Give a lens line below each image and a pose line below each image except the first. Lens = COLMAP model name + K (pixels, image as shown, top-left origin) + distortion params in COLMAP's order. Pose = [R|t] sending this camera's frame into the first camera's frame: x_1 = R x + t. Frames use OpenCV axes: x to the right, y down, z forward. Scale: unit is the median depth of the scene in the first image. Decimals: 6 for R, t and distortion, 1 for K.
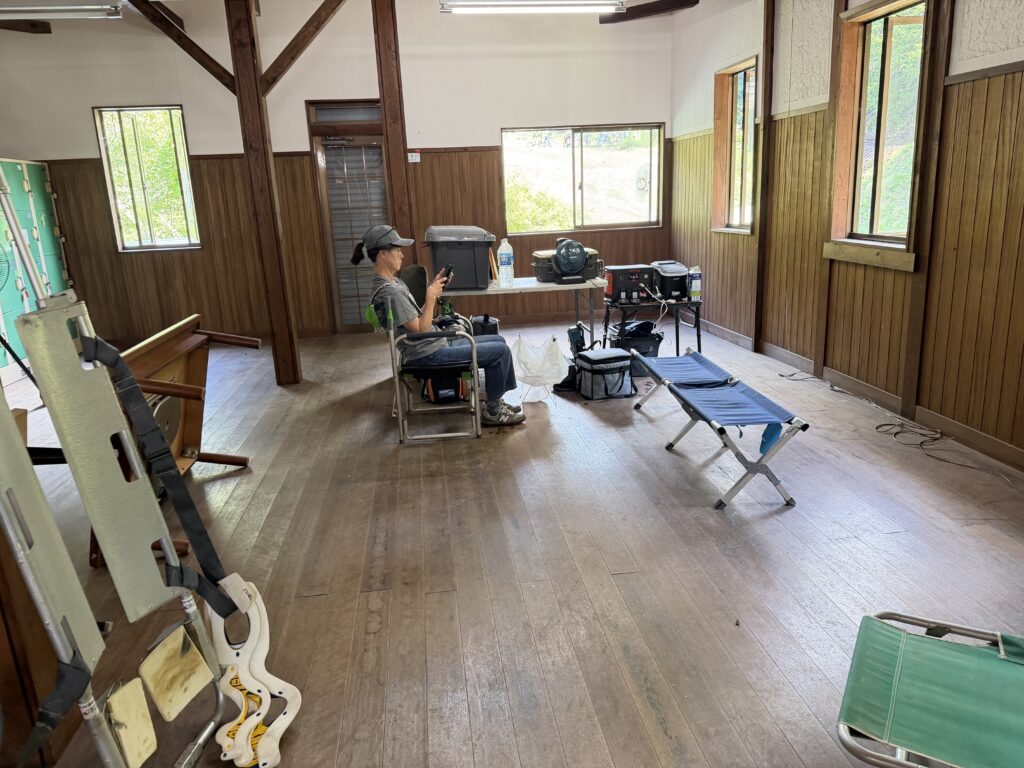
lens RADIAL K [[713.8, 0, 512.0], [0, 713.8, 384.0], [0, 0, 1]] dist [0.124585, -0.196069]
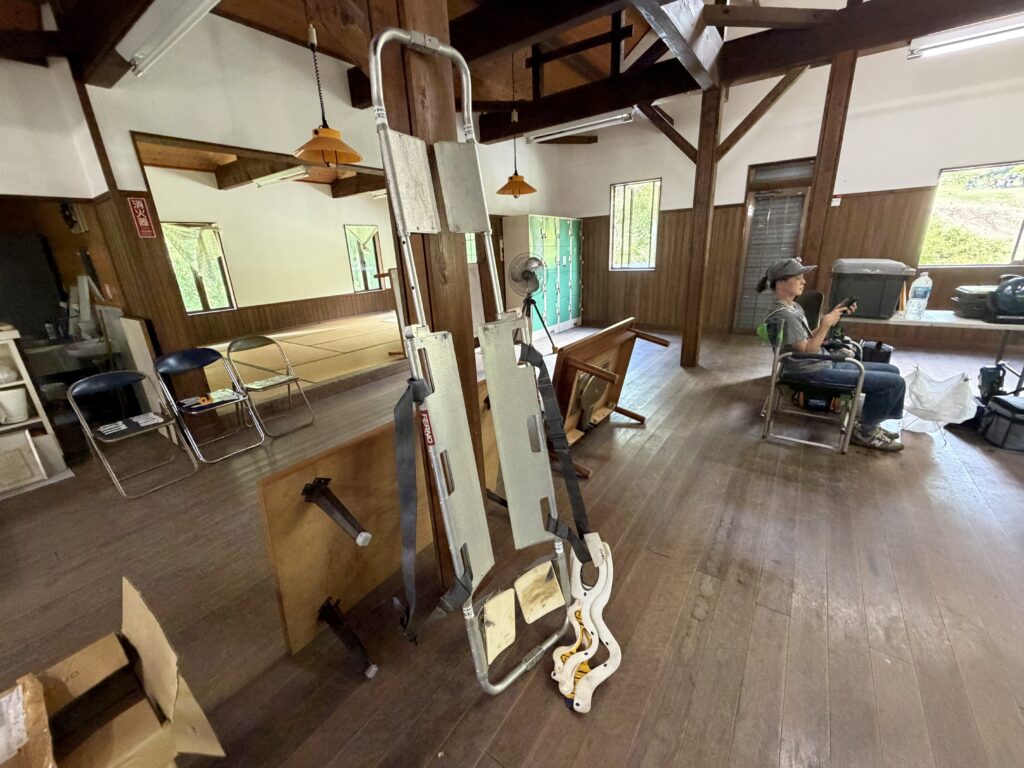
lens RADIAL K [[404.1, 0, 512.0], [0, 404.1, 384.0], [0, 0, 1]] dist [-0.000047, 0.000439]
pose [[0.733560, 0.220205, -0.642962, -0.042693], [-0.158922, 0.975404, 0.152746, -0.043752], [0.660783, -0.009868, 0.750513, 0.178419]]
